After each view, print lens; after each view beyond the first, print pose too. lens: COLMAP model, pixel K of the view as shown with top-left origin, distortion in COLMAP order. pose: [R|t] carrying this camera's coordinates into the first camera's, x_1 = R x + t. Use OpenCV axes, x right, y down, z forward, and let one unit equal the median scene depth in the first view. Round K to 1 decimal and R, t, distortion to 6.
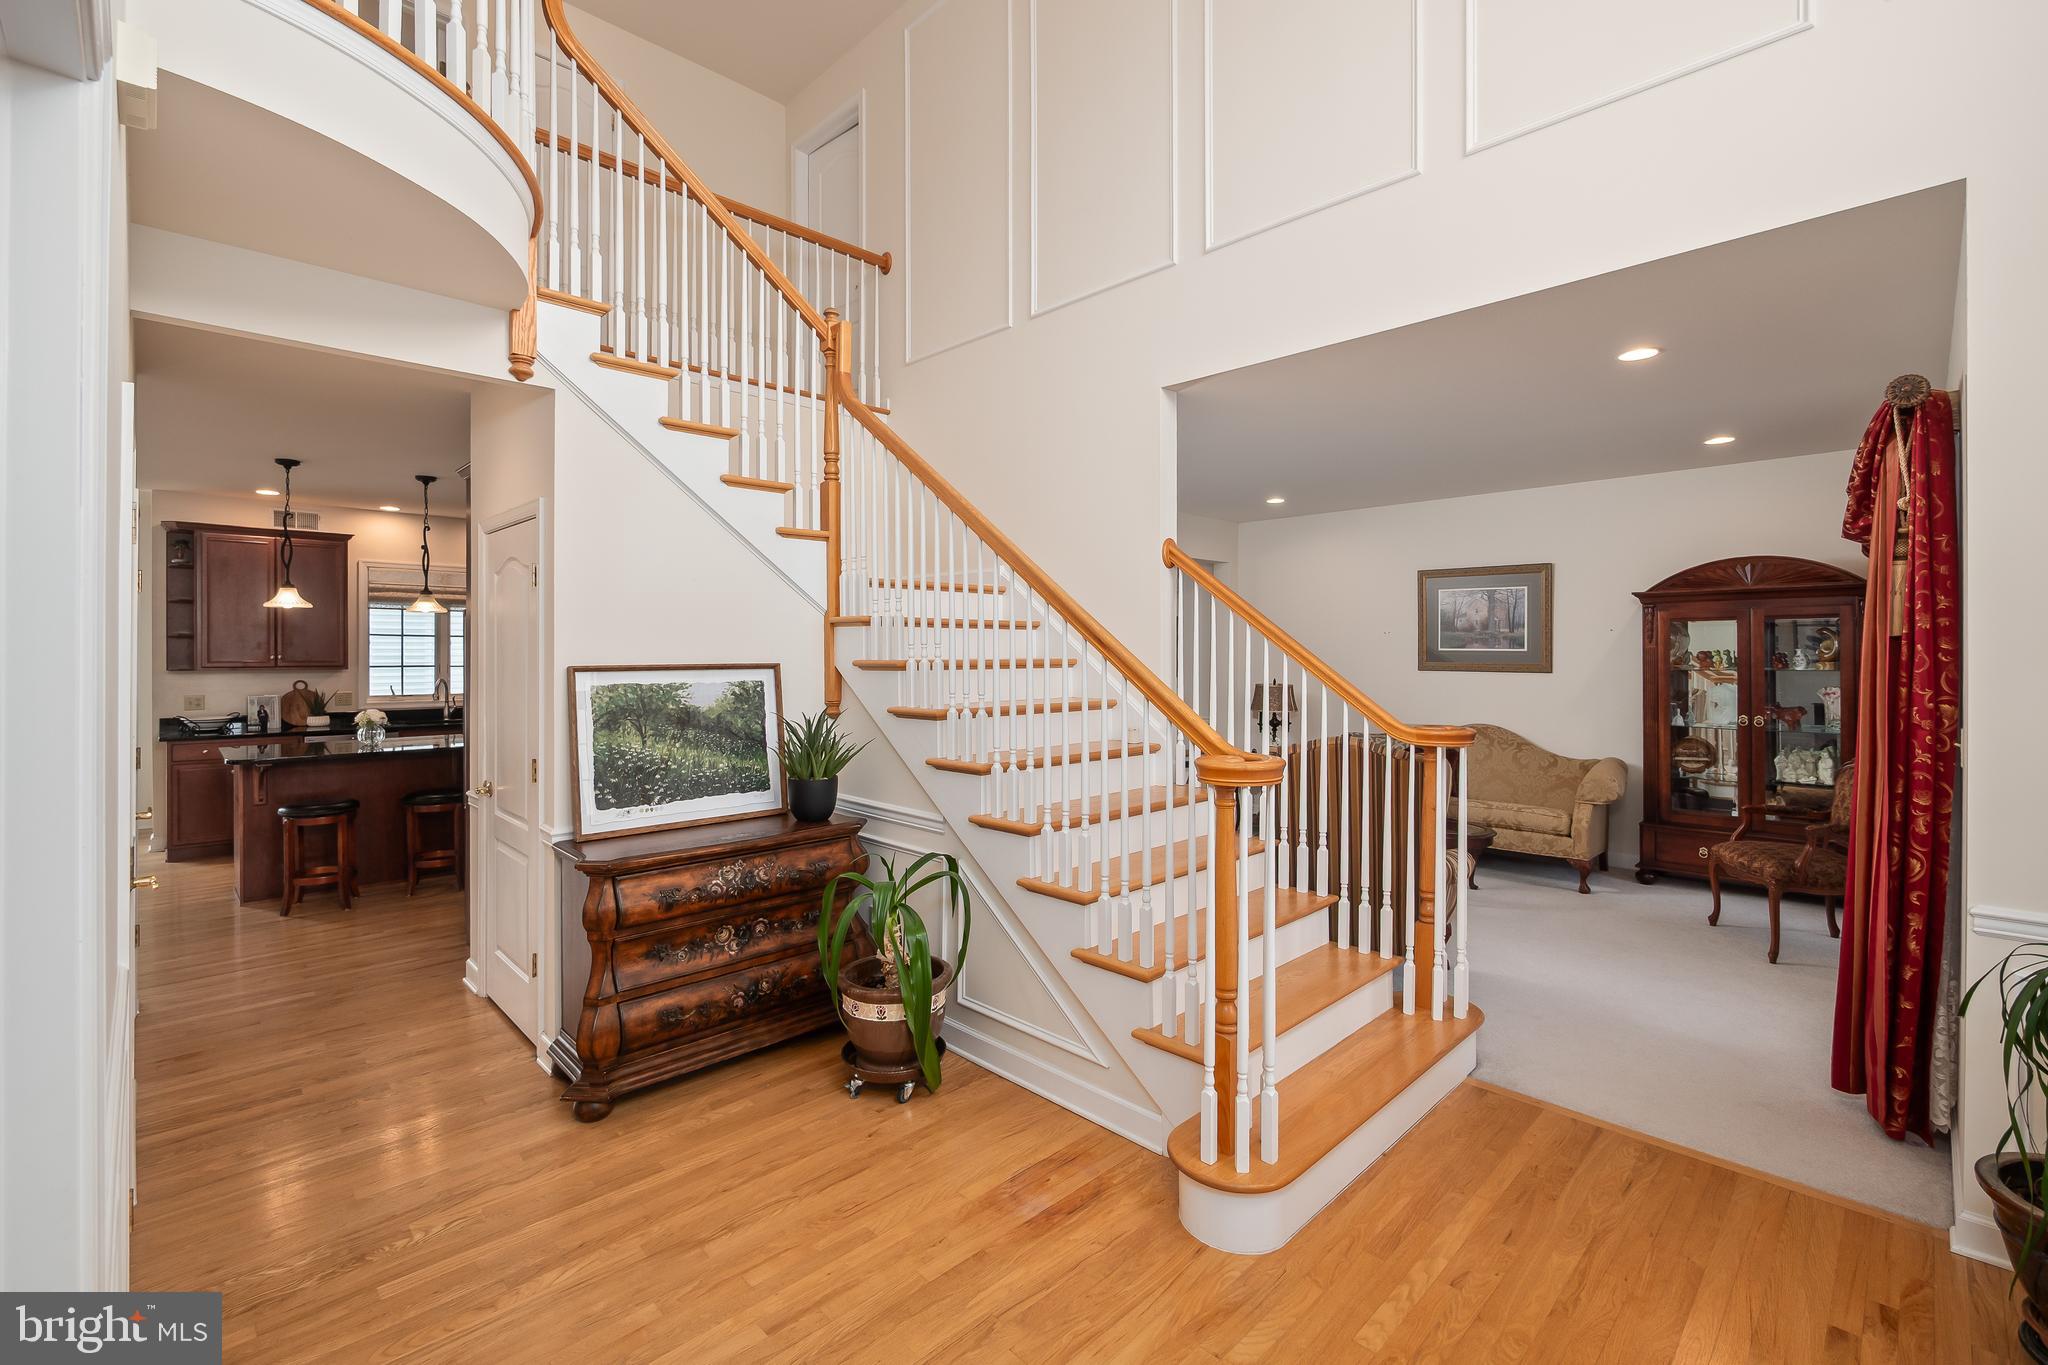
lens RADIAL K [[875.5, 0, 1018.7], [0, 875.5, 666.4], [0, 0, 1]] dist [0.001435, -0.001165]
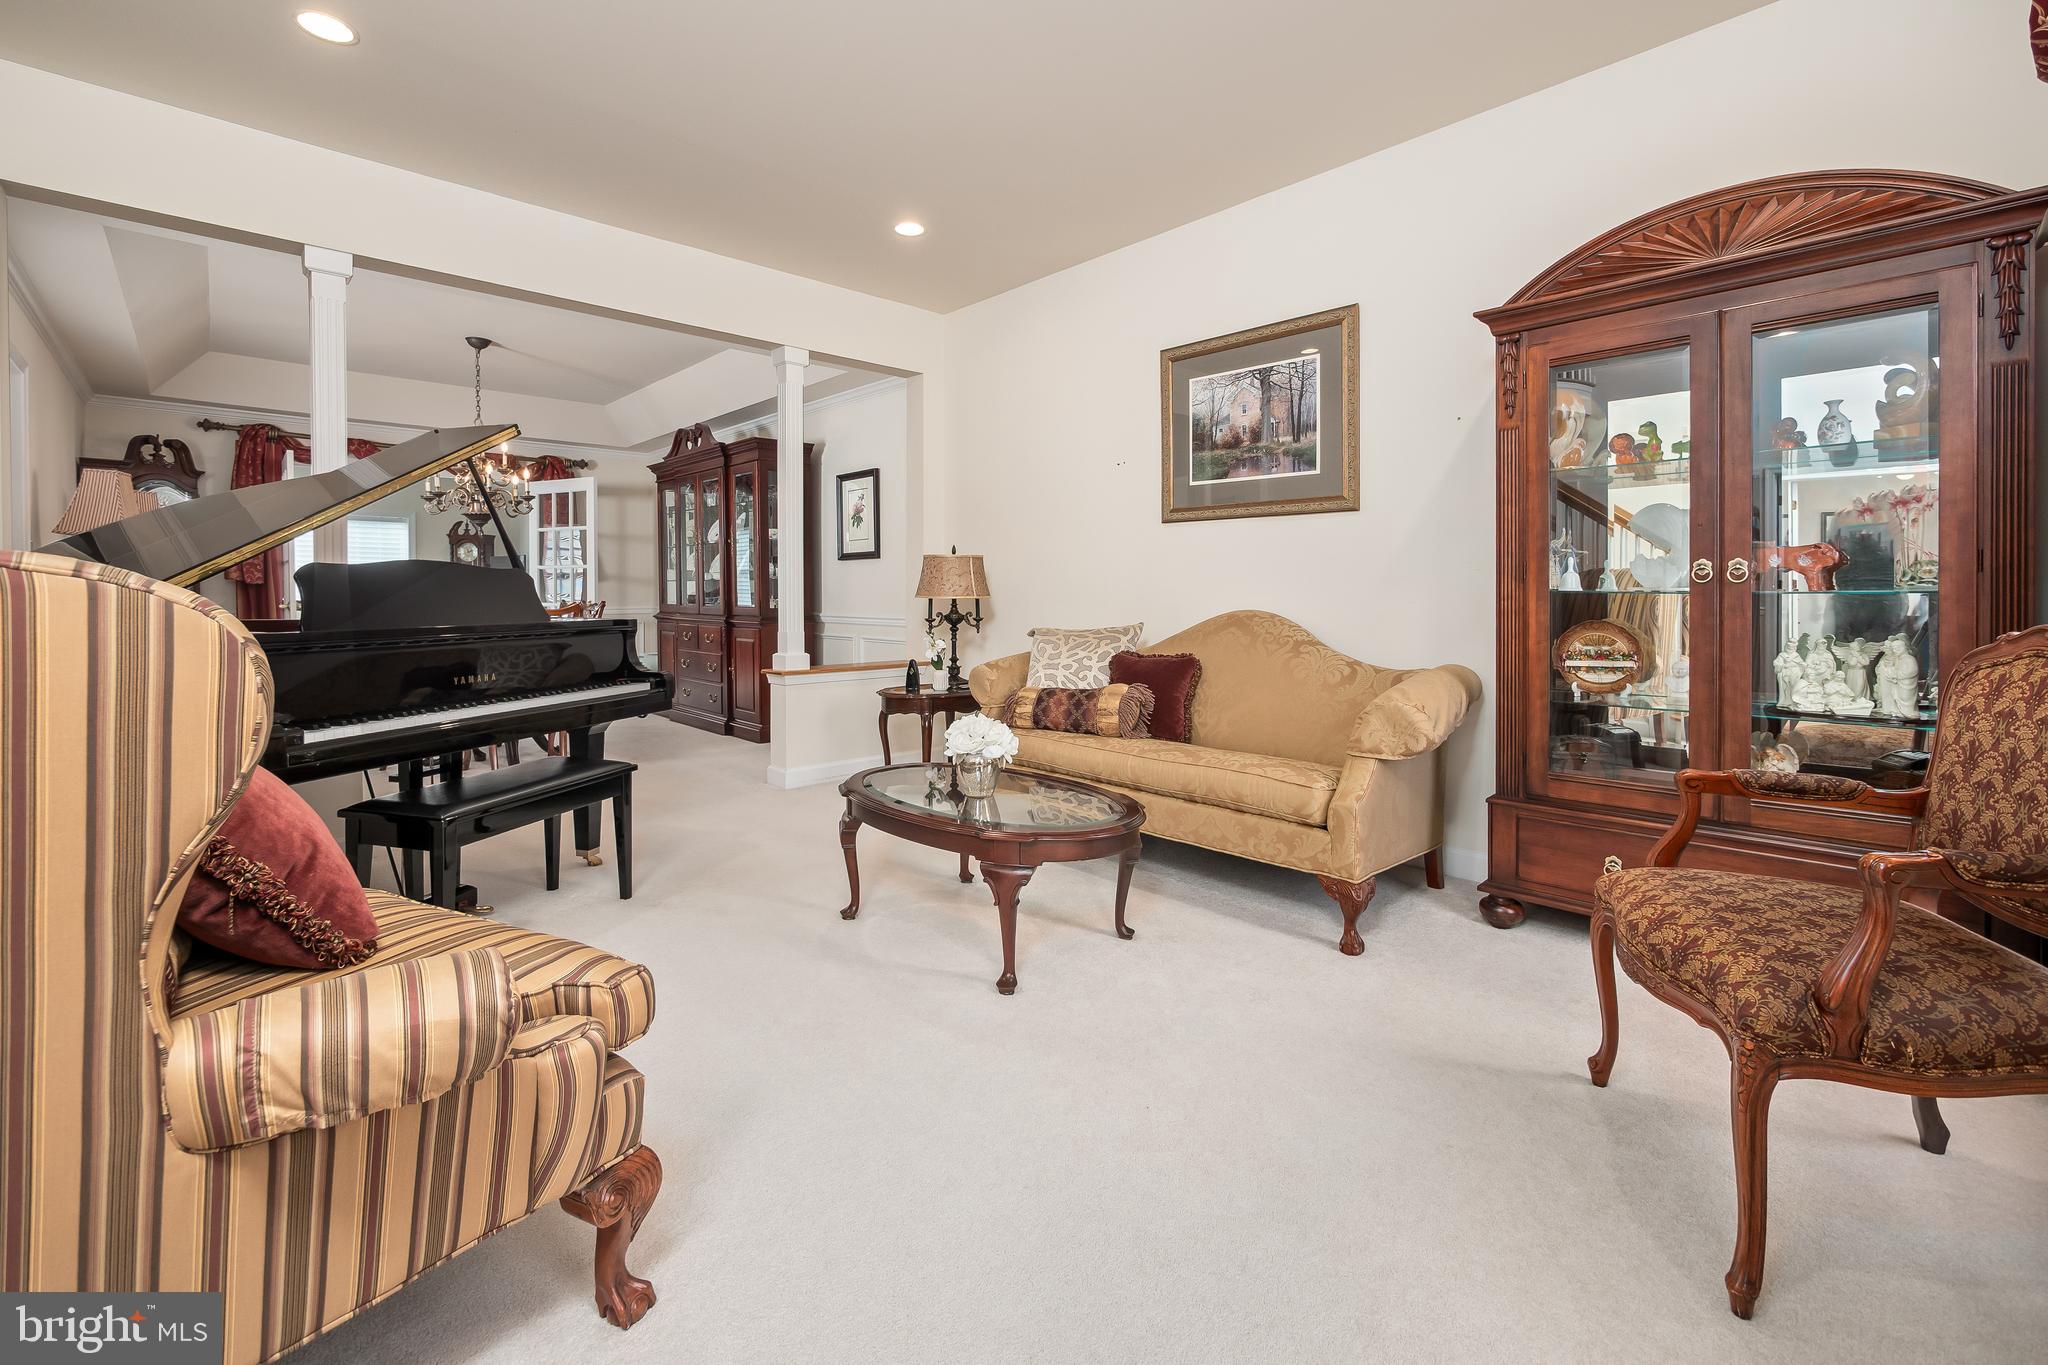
lens RADIAL K [[875.5, 0, 997.8], [0, 875.5, 616.0], [0, 0, 1]] dist [0.001435, -0.001165]
pose [[0.999629, -0.001615, -0.027177, 0.456246], [0.002072, 0.999857, 0.016797, 0.071310], [0.027146, -0.016847, 0.999490, 0.517737]]
